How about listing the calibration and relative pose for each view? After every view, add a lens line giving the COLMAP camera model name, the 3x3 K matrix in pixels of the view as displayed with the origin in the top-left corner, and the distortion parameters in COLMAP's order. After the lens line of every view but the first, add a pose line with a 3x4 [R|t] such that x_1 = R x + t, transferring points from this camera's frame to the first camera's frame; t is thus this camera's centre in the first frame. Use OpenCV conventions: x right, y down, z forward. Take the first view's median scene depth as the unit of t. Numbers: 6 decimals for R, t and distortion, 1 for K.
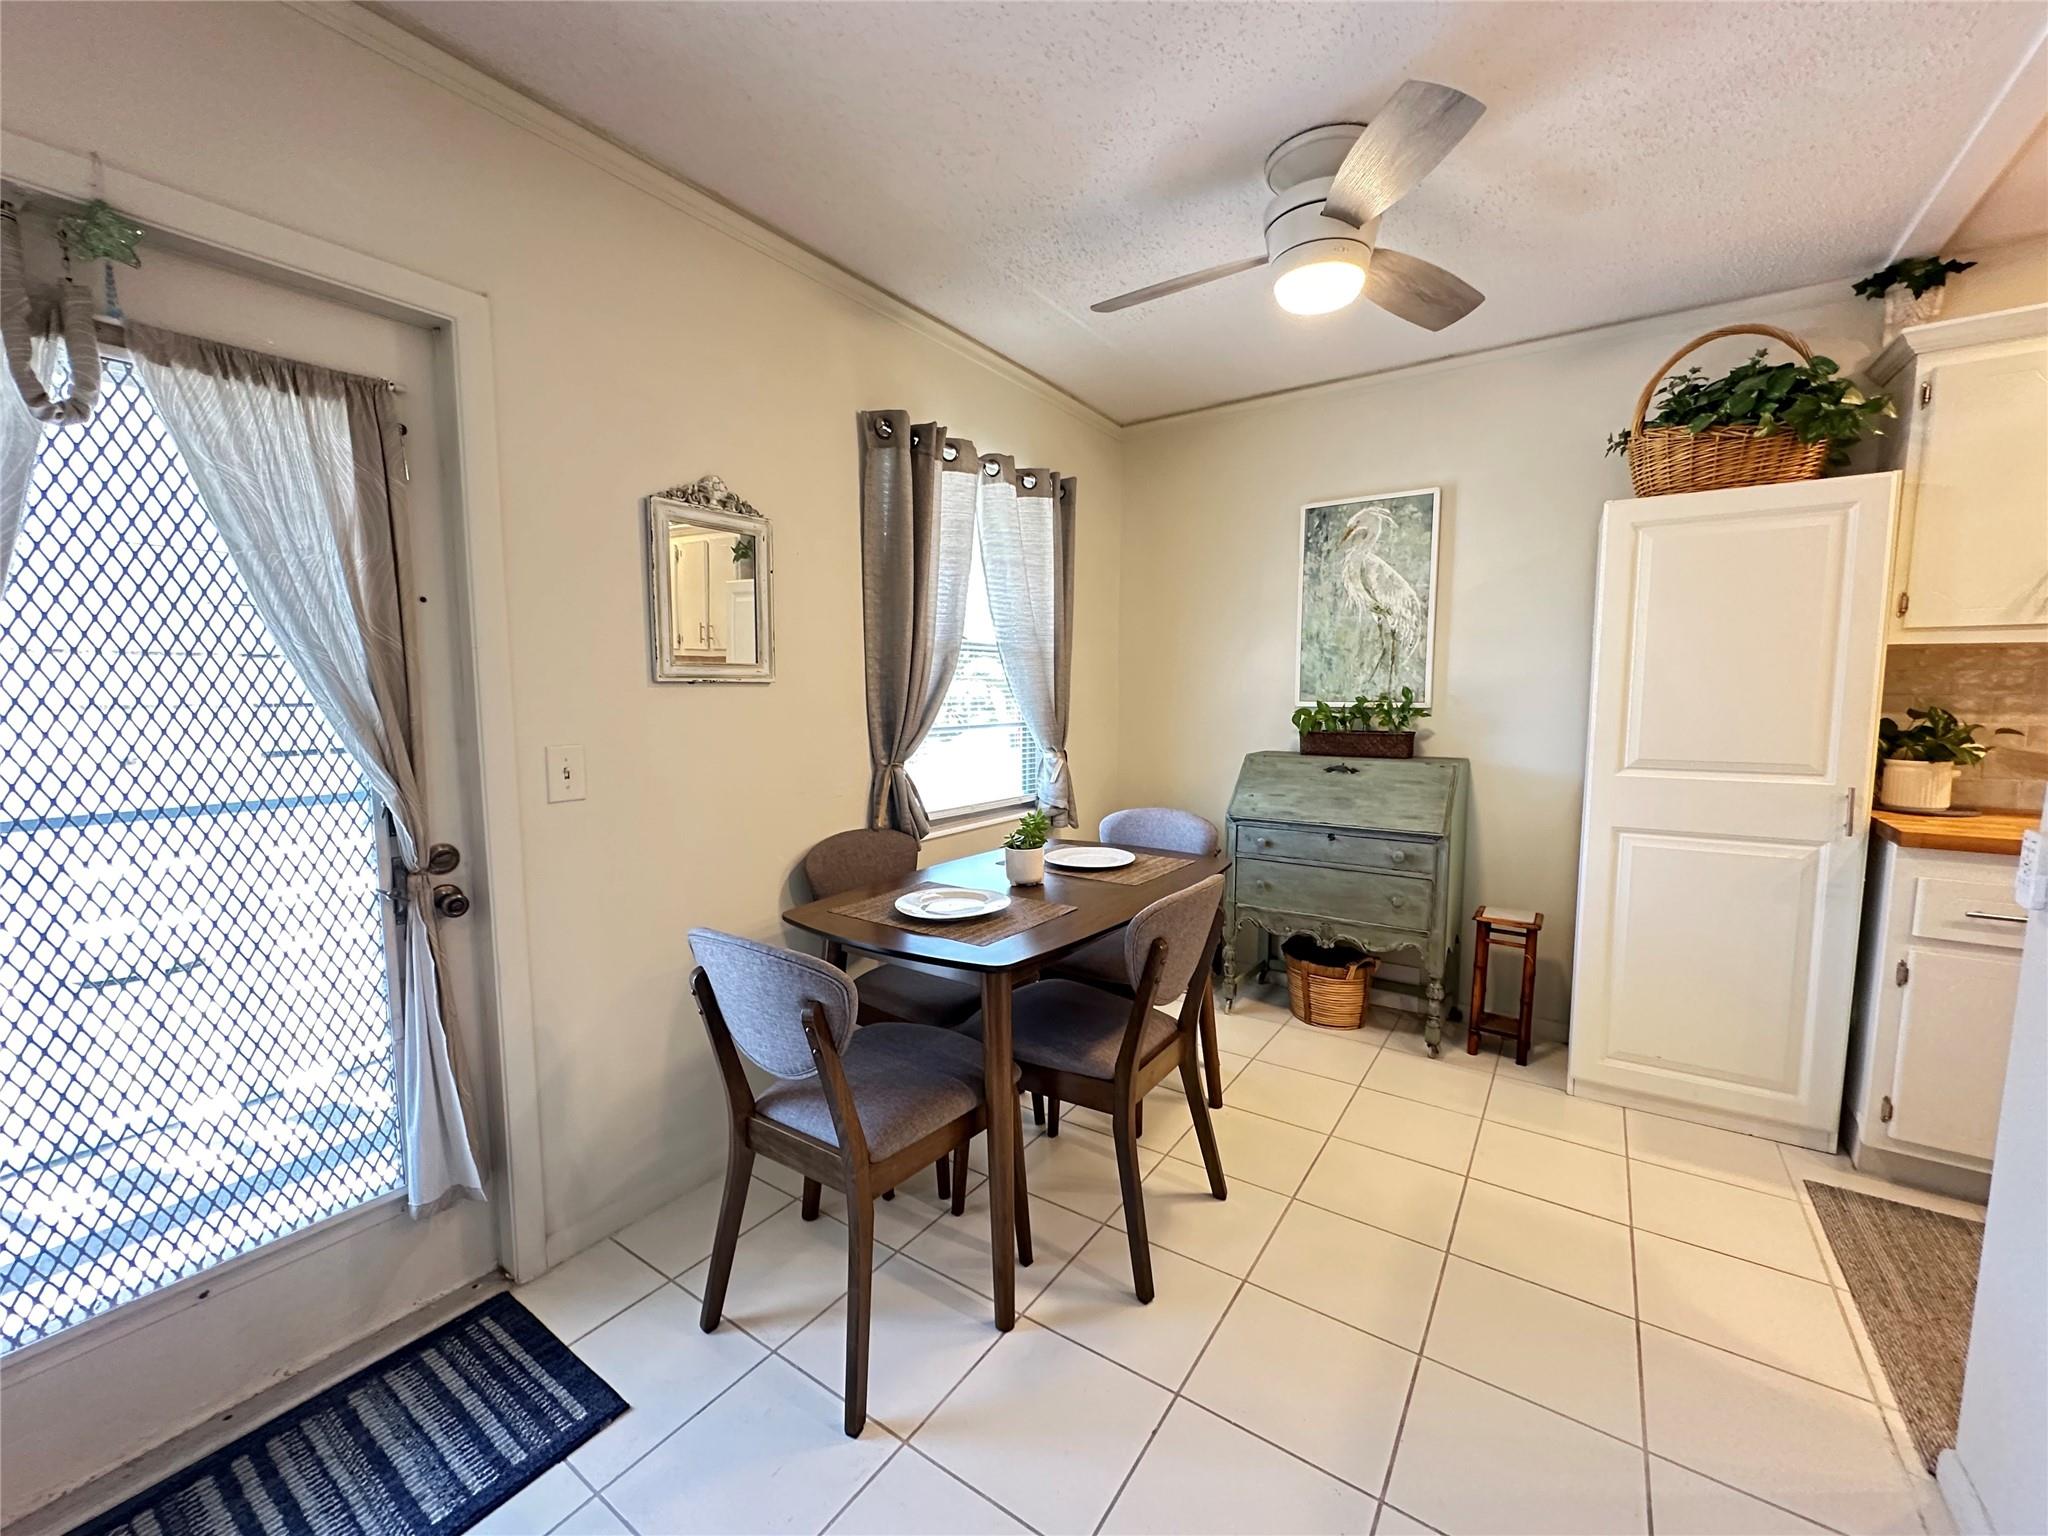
lens RADIAL K [[818.0, 0, 1023.6], [0, 818.0, 769.0], [0, 0, 1]] dist [-0.001335, 0.000335]
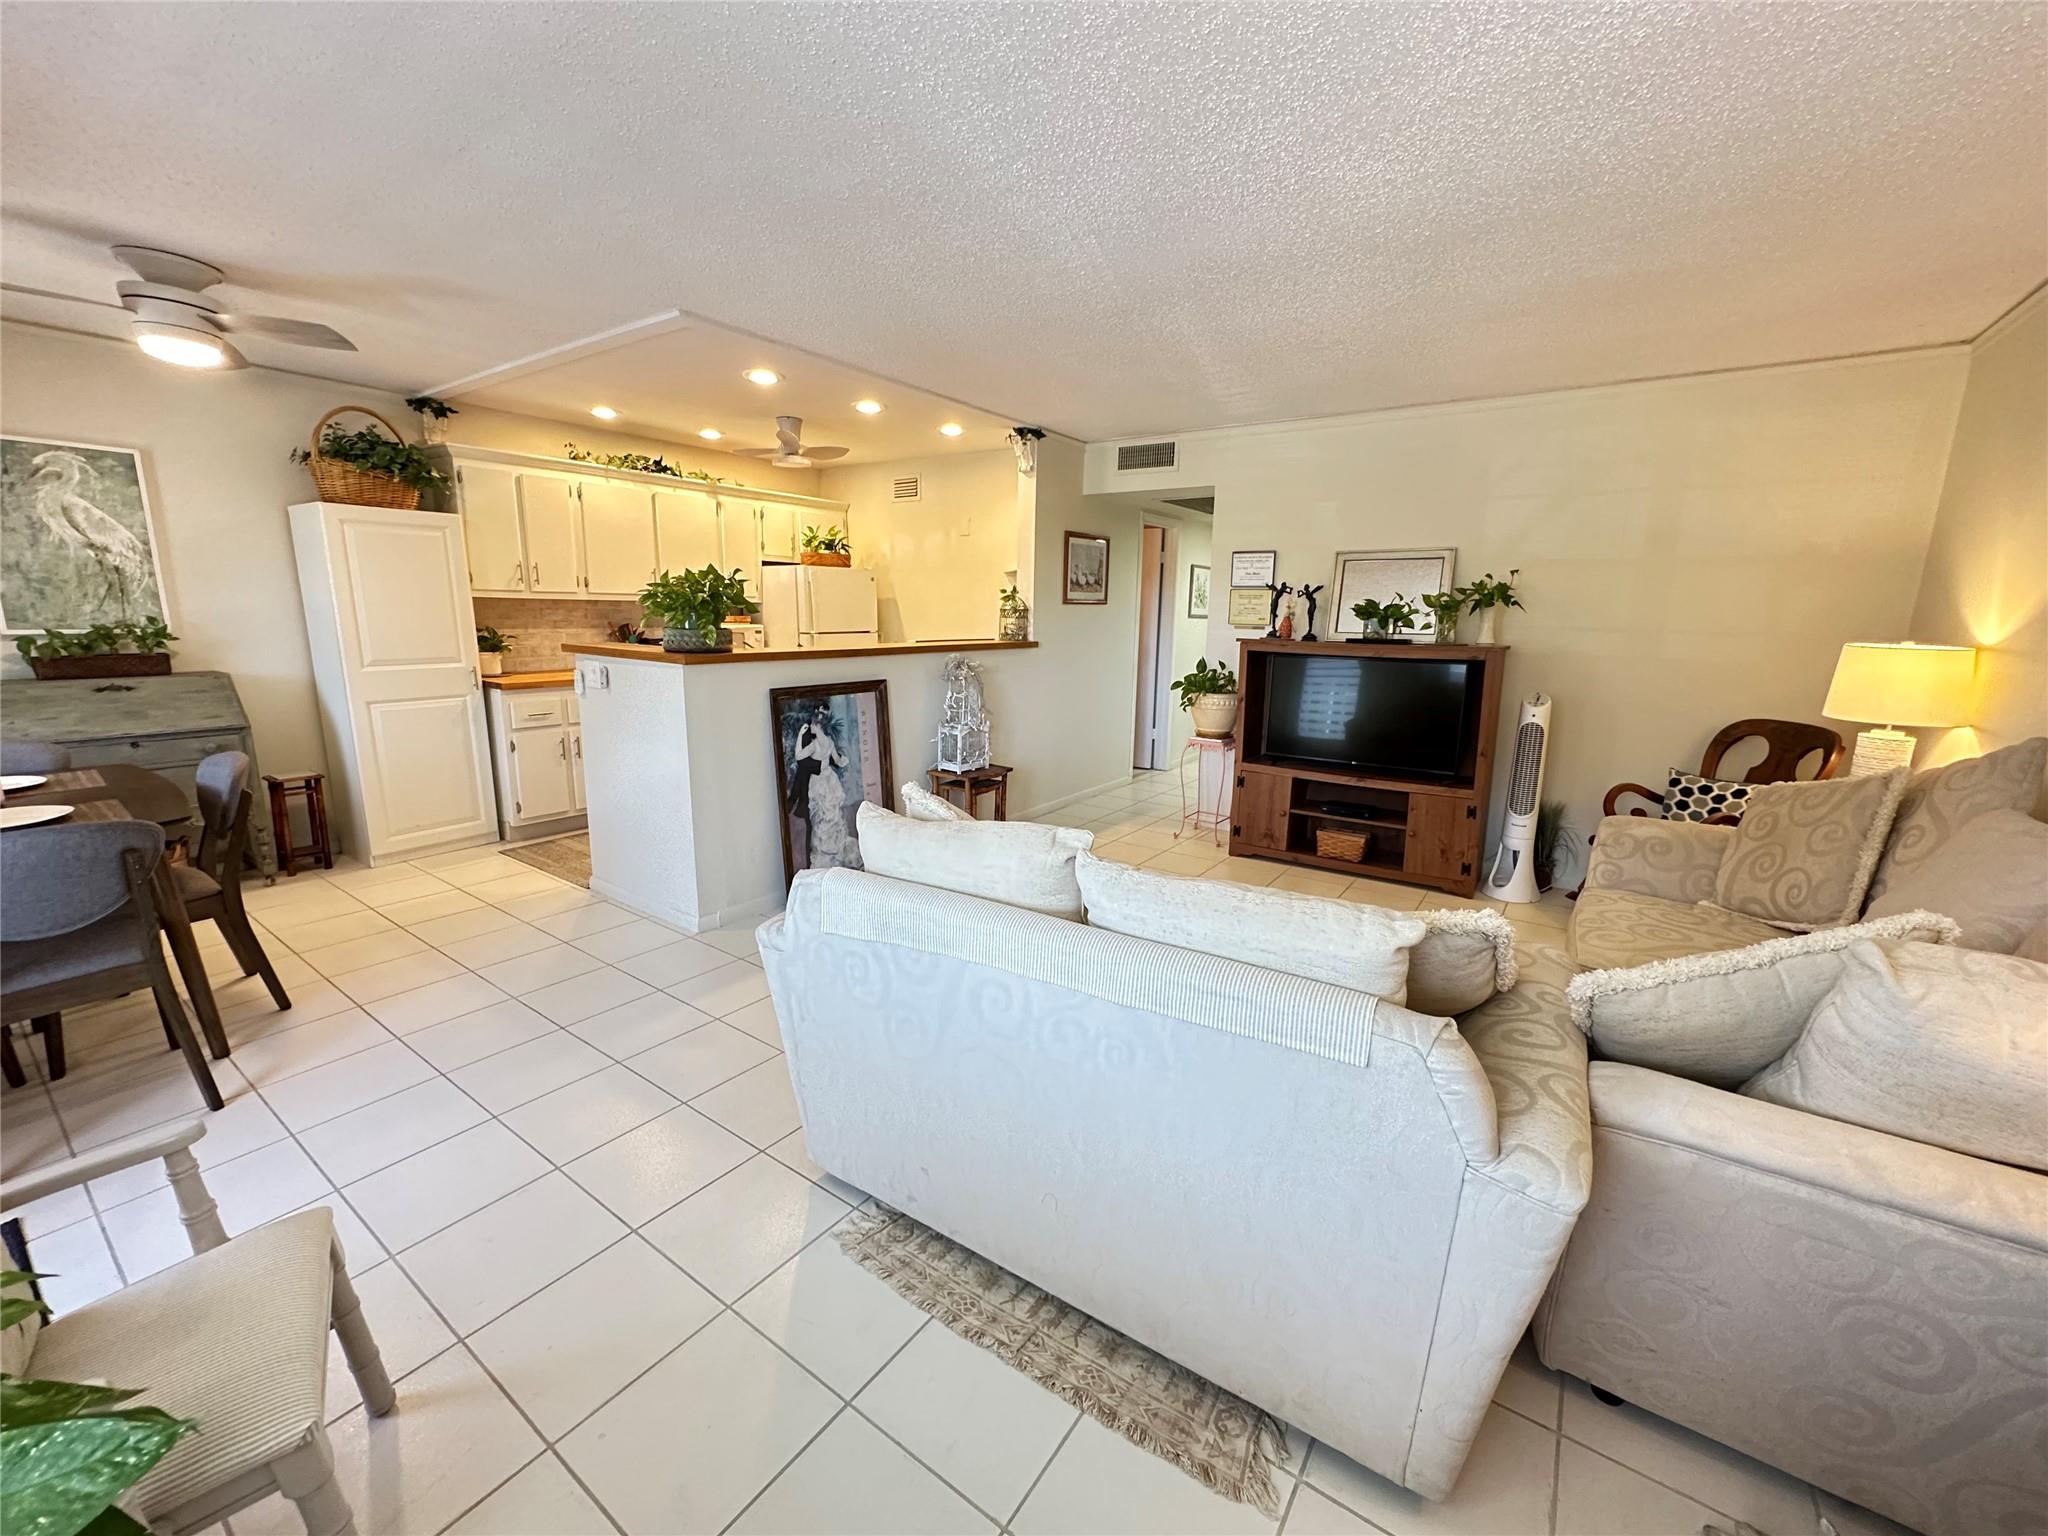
lens RADIAL K [[818.0, 0, 1023.5], [0, 818.0, 767.7], [0, 0, 1]] dist [-0.001335, 0.000335]
pose [[0.007615, -0.192346, 0.981298, -0.831806], [0.080488, 0.978260, 0.191126, -0.008142], [-0.996726, 0.077528, 0.022931, -0.333313]]
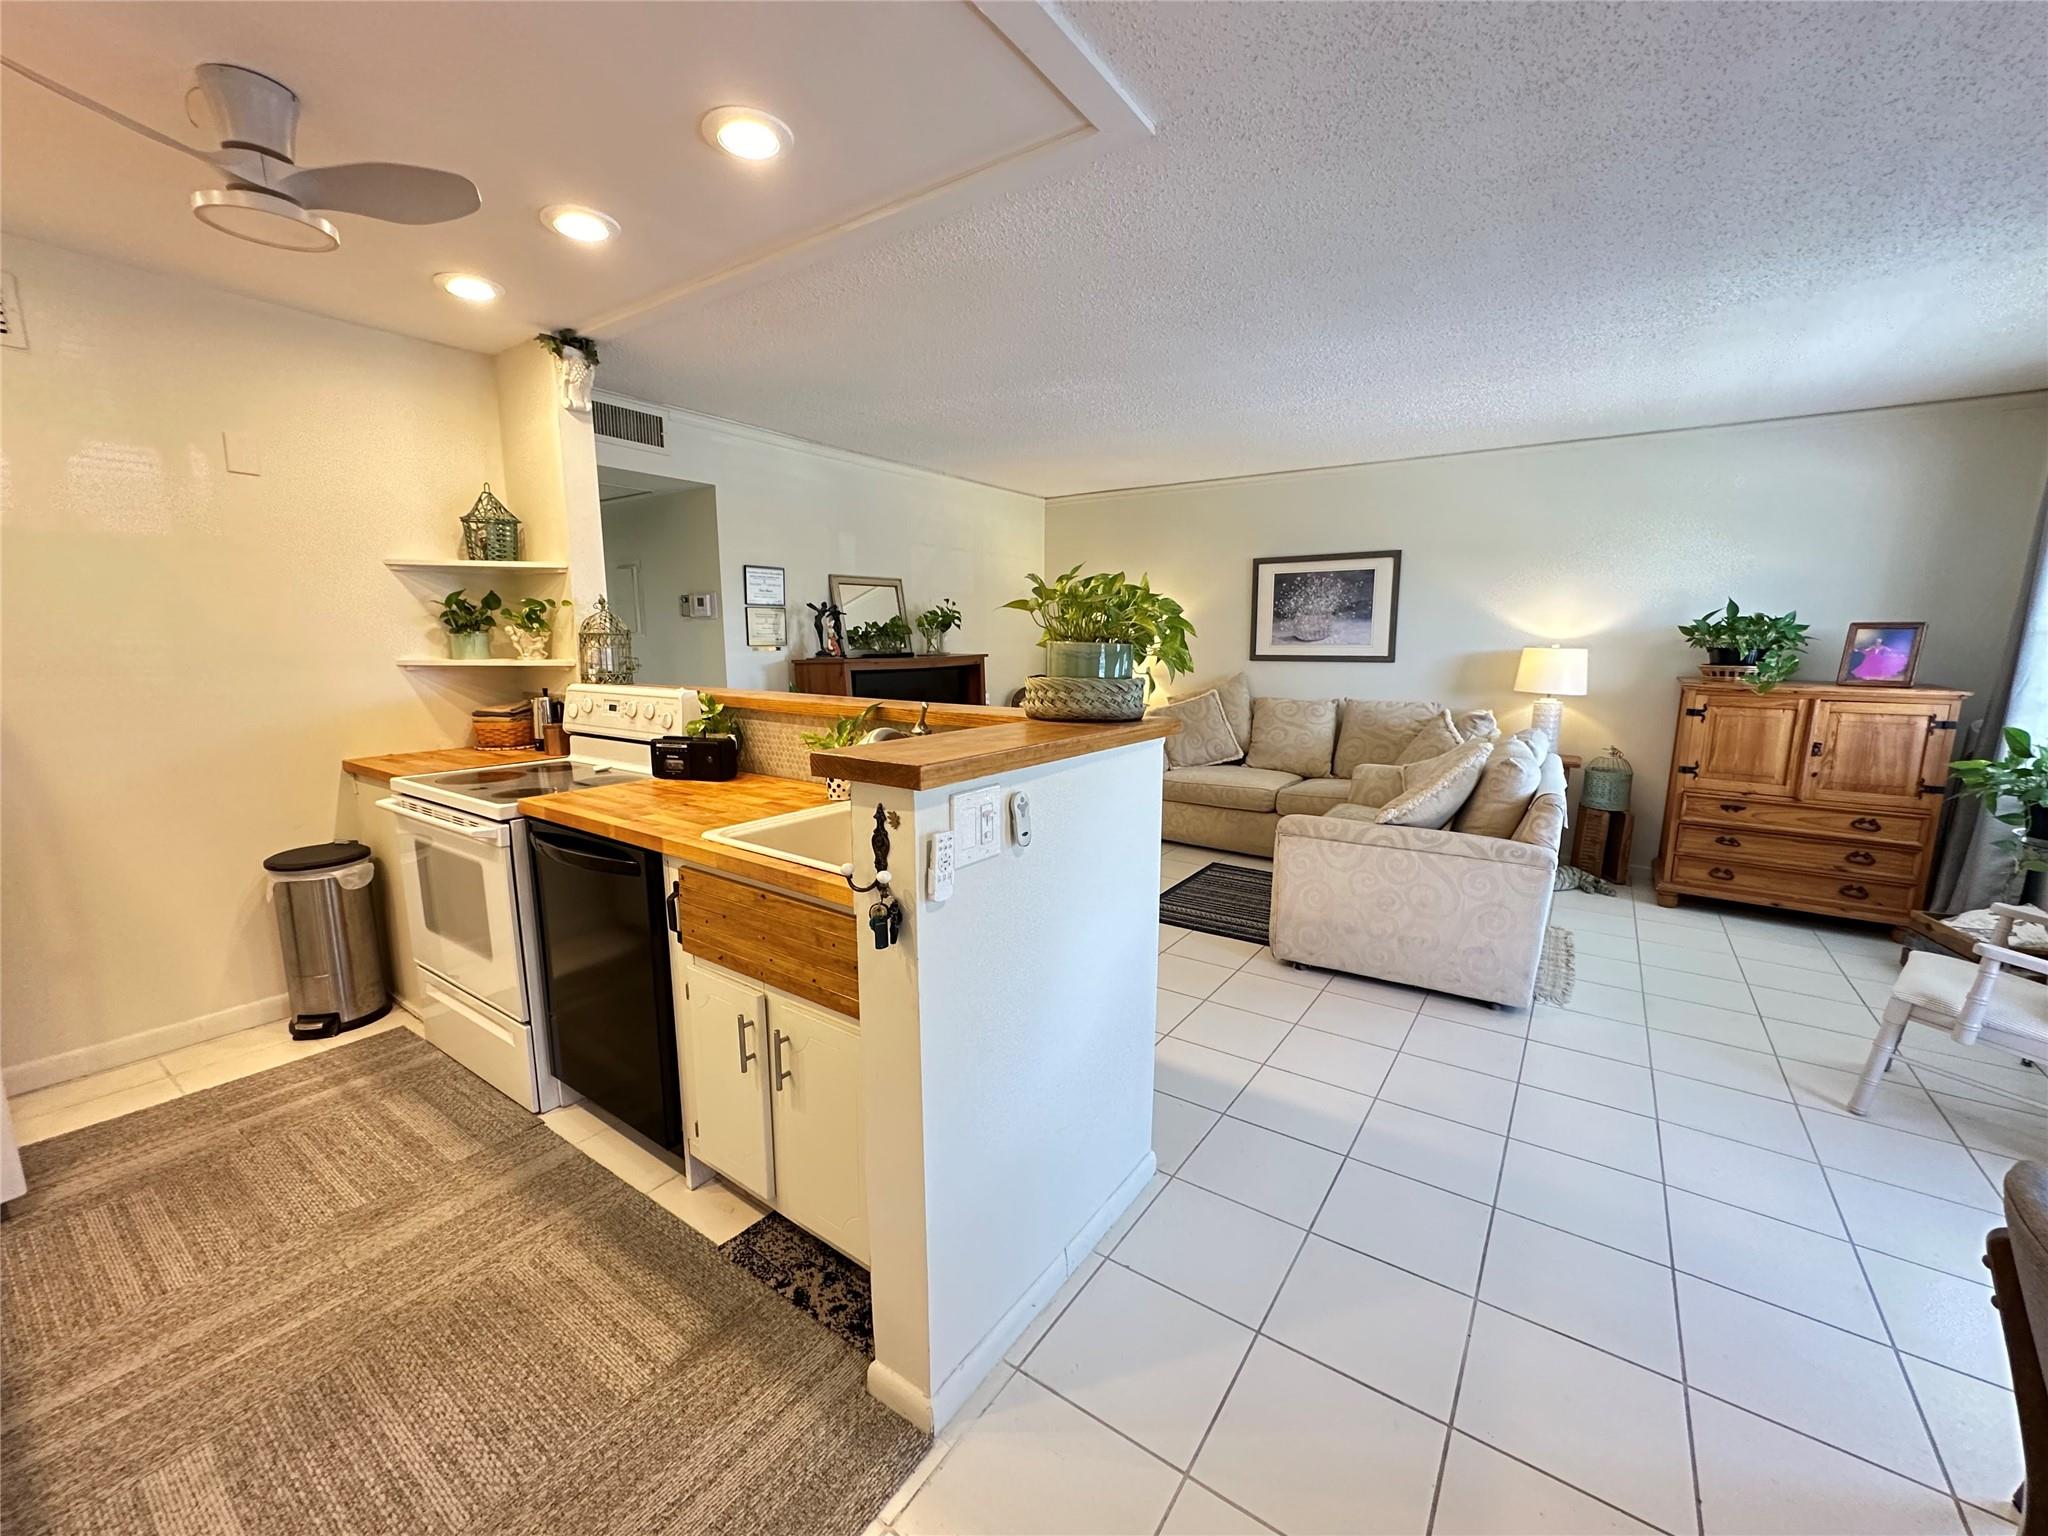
lens RADIAL K [[818.0, 0, 1023.1], [0, 818.0, 769.3], [0, 0, 1]] dist [-0.001335, 0.000335]
pose [[-0.999989, -0.002527, 0.003998, 0.474527], [-0.001403, 0.965744, 0.259494, -0.121982], [-0.004516, 0.259486, -0.965736, 0.860024]]
